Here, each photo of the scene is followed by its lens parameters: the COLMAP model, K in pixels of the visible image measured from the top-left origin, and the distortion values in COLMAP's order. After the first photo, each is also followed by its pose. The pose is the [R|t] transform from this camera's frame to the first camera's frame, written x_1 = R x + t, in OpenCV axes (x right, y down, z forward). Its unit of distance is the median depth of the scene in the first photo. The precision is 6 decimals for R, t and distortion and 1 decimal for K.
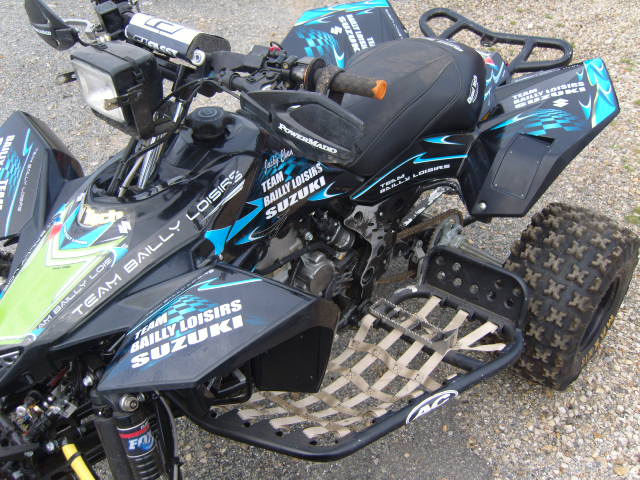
lens RADIAL K [[653.3, 0, 318.7], [0, 653.3, 239.1], [0, 0, 1]] dist [-0.112242, 0.000000]
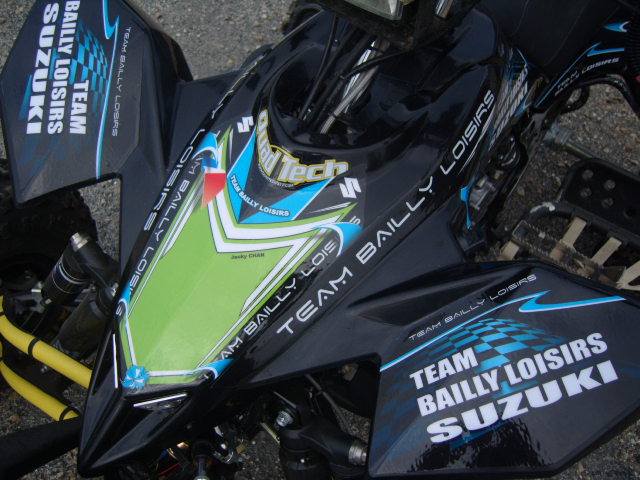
lens RADIAL K [[653.3, 0, 323.2], [0, 653.3, 236.7], [0, 0, 1]] dist [-0.112242, 0.000000]
pose [[0.986286, -0.007638, 0.164866, -0.437817], [-0.034458, 0.967385, 0.250955, -0.131053], [-0.161406, -0.253195, 0.953856, 0.412544]]
